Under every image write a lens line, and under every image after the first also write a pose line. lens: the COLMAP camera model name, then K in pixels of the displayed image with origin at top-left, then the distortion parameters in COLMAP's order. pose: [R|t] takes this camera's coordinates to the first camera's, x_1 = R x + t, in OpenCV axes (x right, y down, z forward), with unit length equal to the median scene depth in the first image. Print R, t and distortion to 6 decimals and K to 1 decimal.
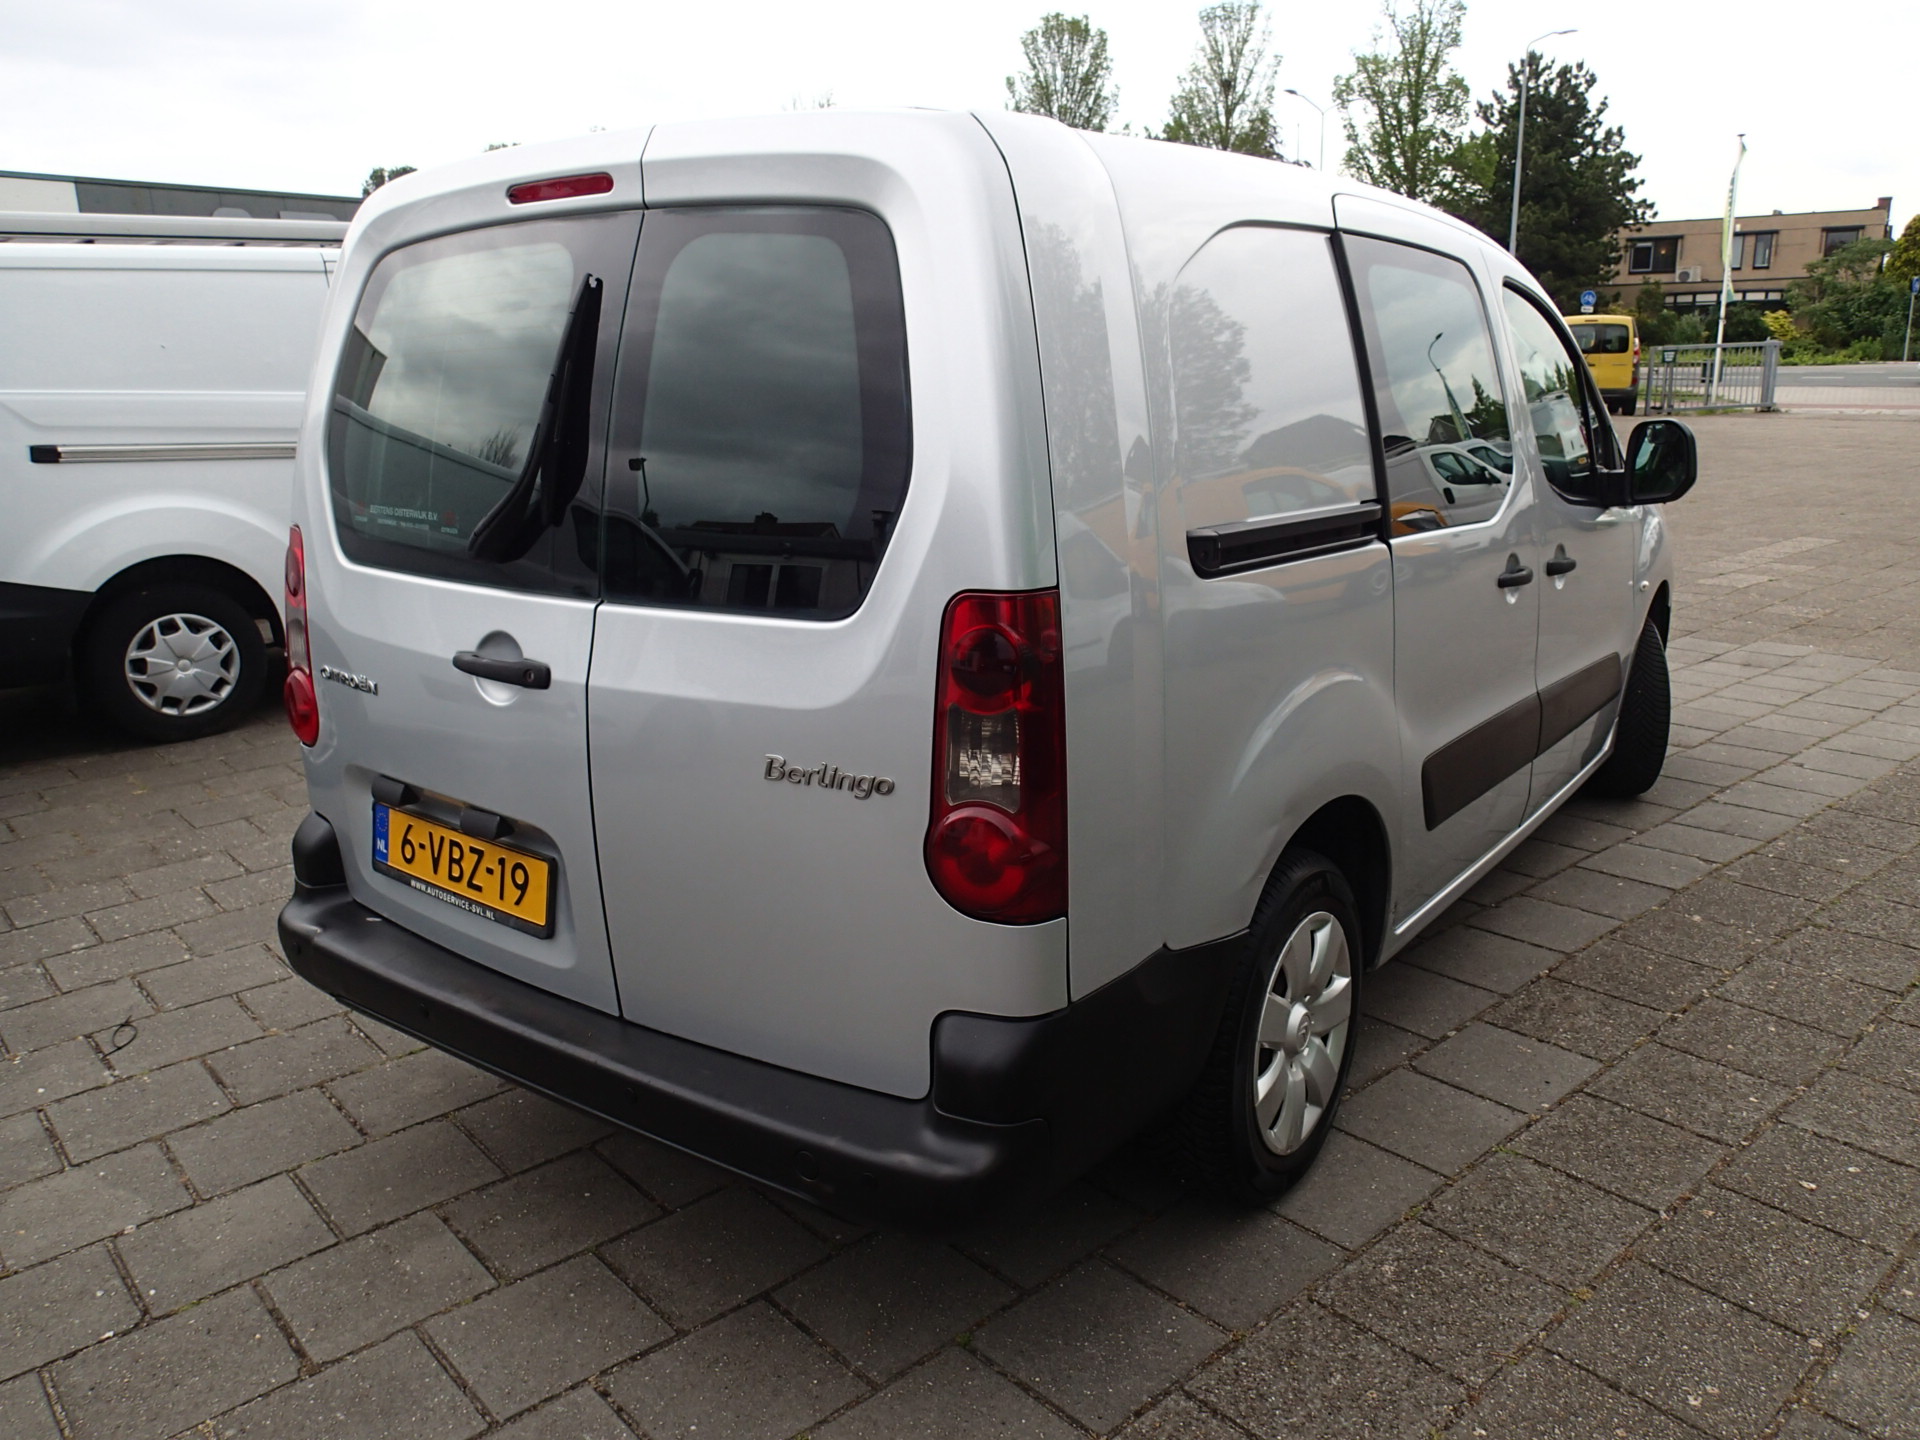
lens RADIAL K [[1428.9, 0, 967.6], [0, 1428.9, 723.6], [0, 0, 1]] dist [-0.007761, 0.004980]
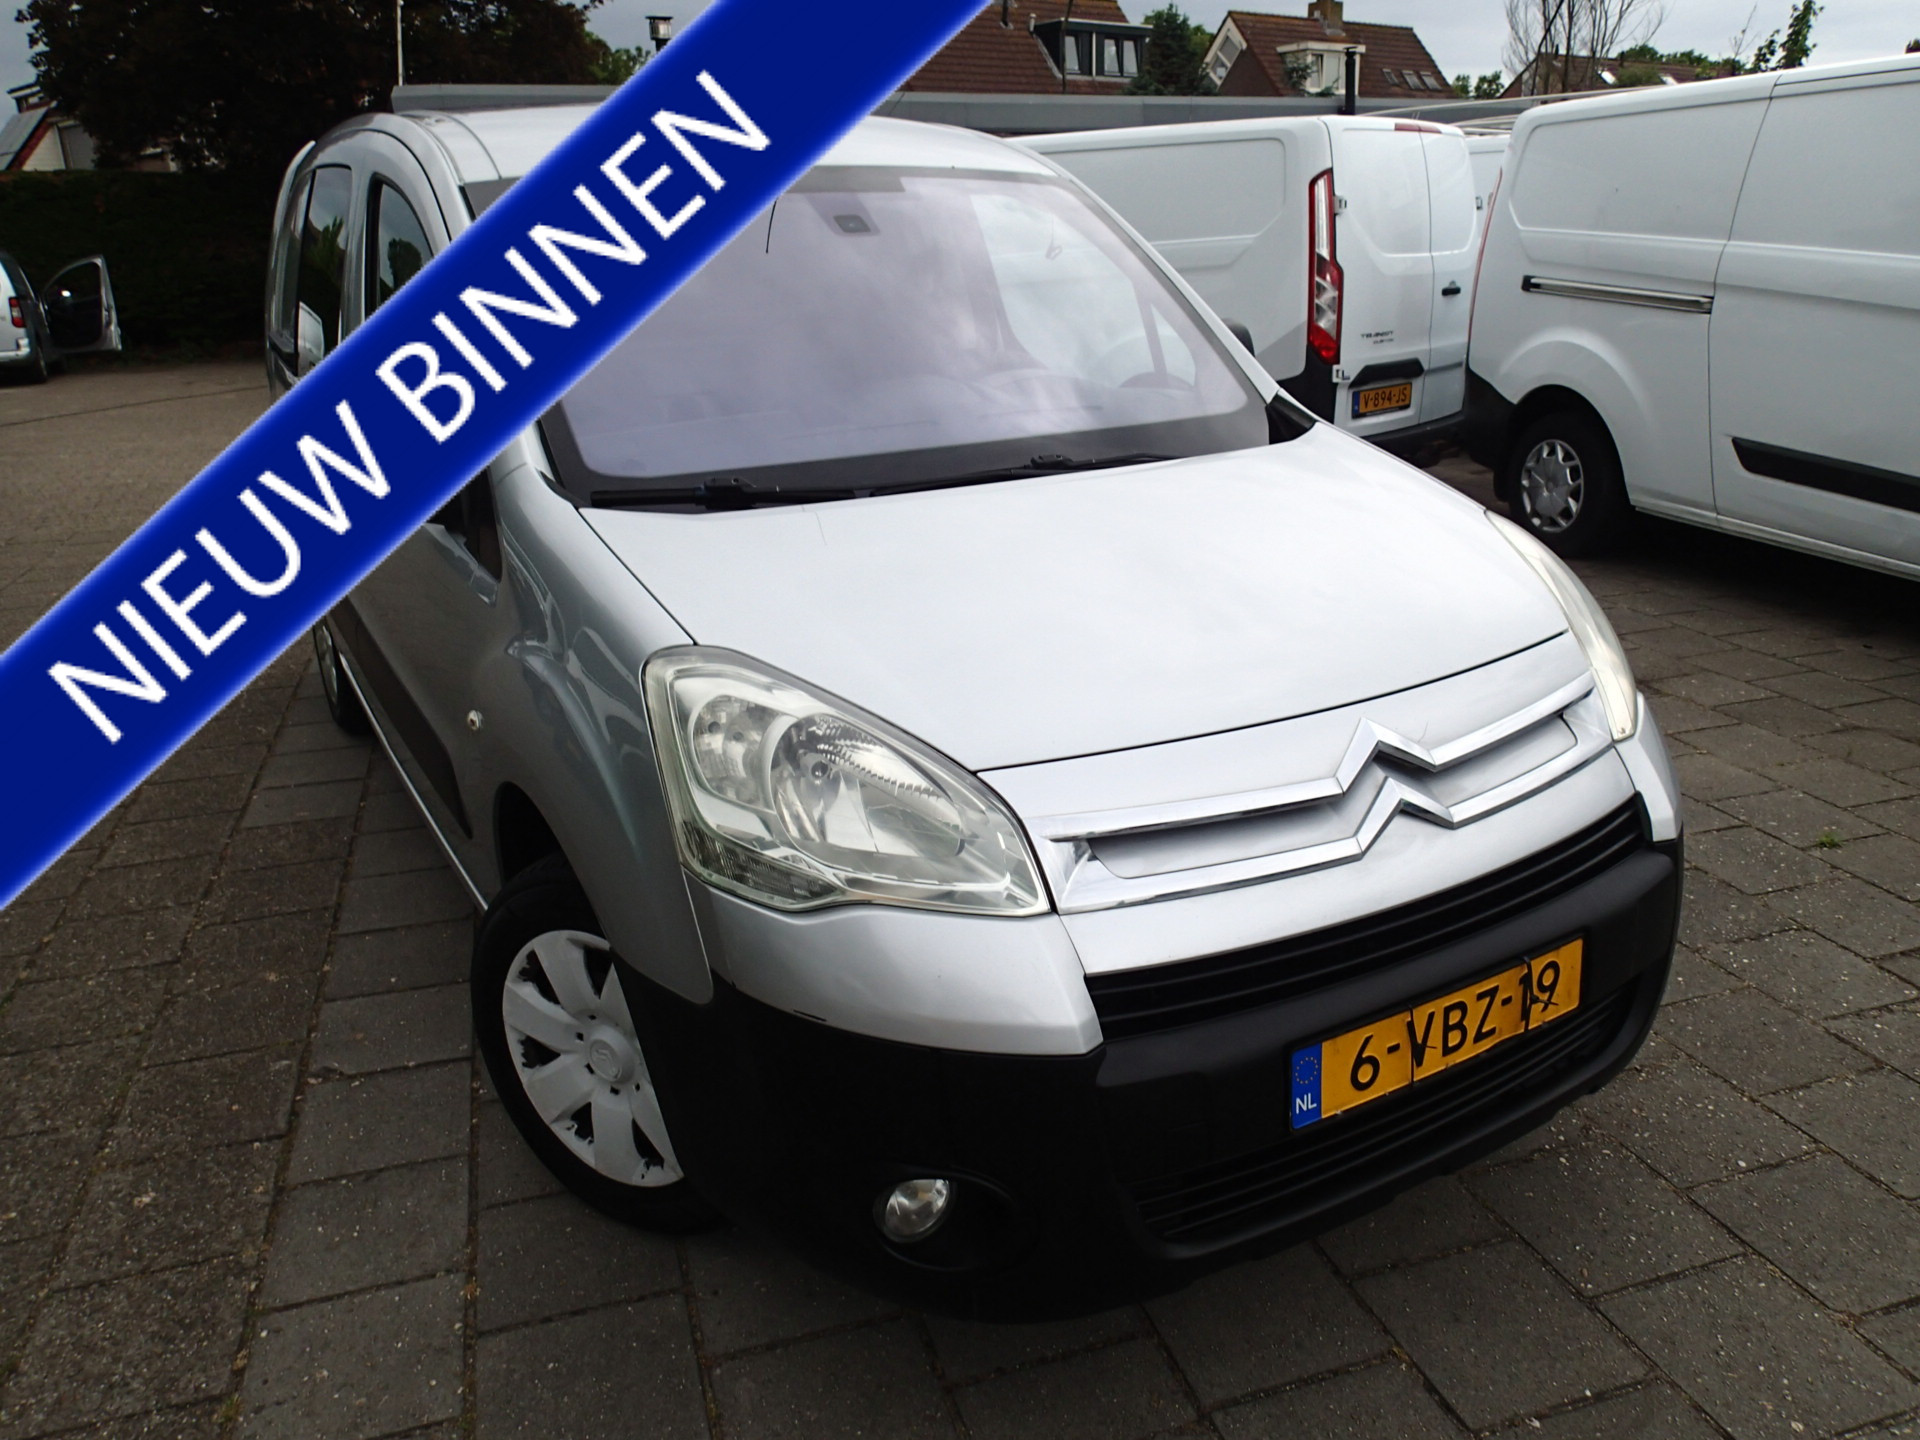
lens RADIAL K [[1425.7, 0, 973.6], [0, 1425.7, 718.6], [0, 0, 1]] dist [0.004970, -0.011920]
pose [[-0.397740, 0.329870, -0.856147, 0.093007], [-0.198111, 0.880243, 0.431190, -0.039718], [0.895854, 0.341114, -0.284757, 0.142945]]
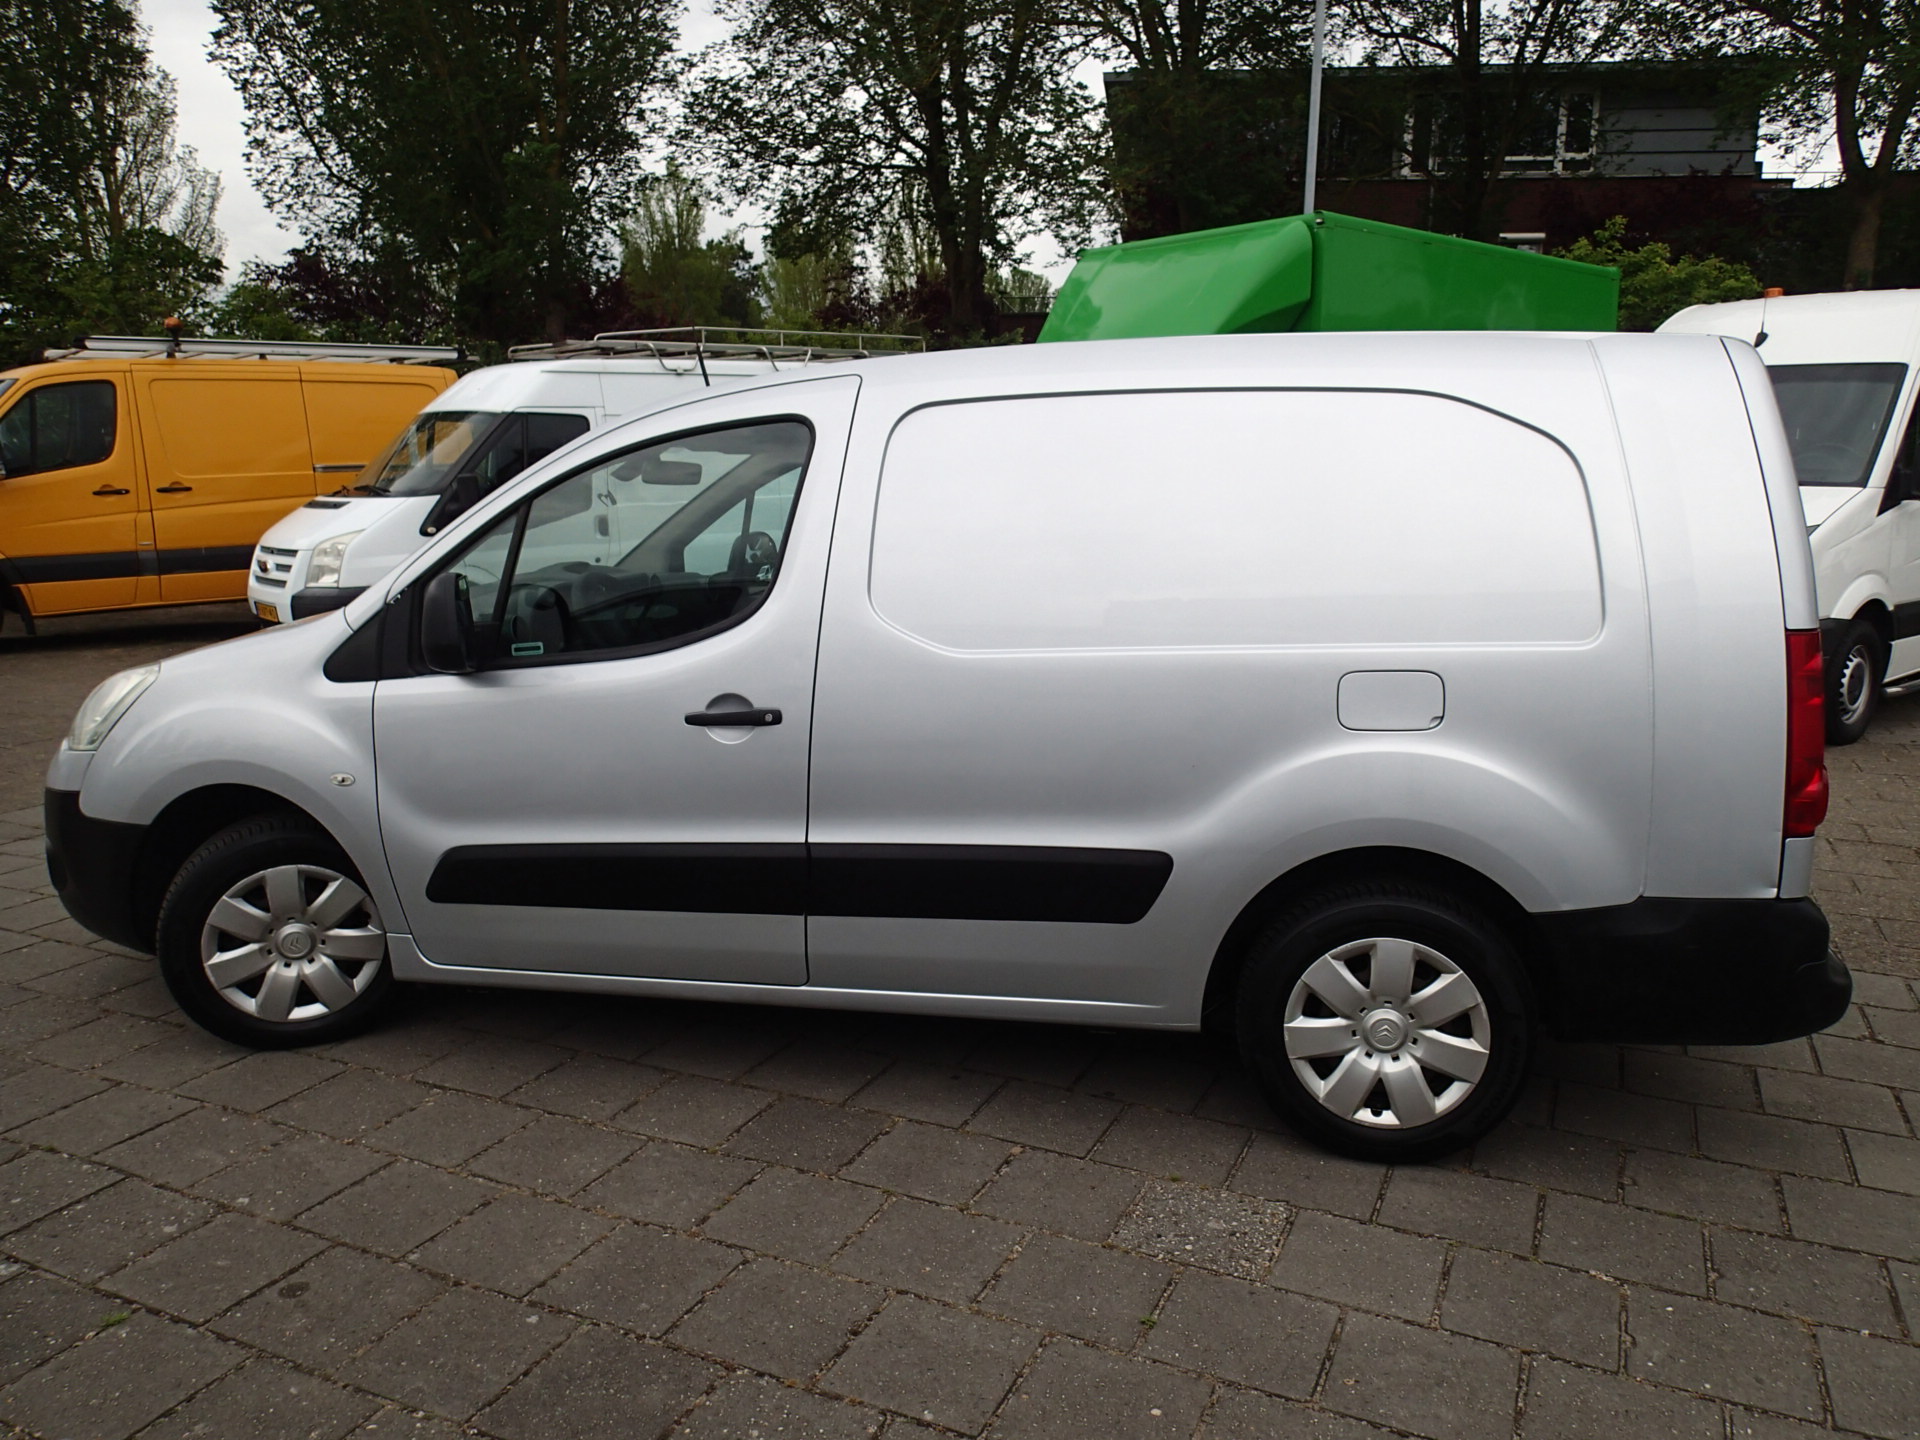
lens RADIAL K [[1443.4, 0, 949.6], [0, 1443.4, 700.7], [0, 0, 1]] dist [0.012727, 0.004087]
pose [[-0.404814, -0.131334, 0.904918, -0.079795], [0.231657, 0.942616, 0.240437, -0.033396], [-0.884568, 0.306963, -0.351160, 0.130388]]
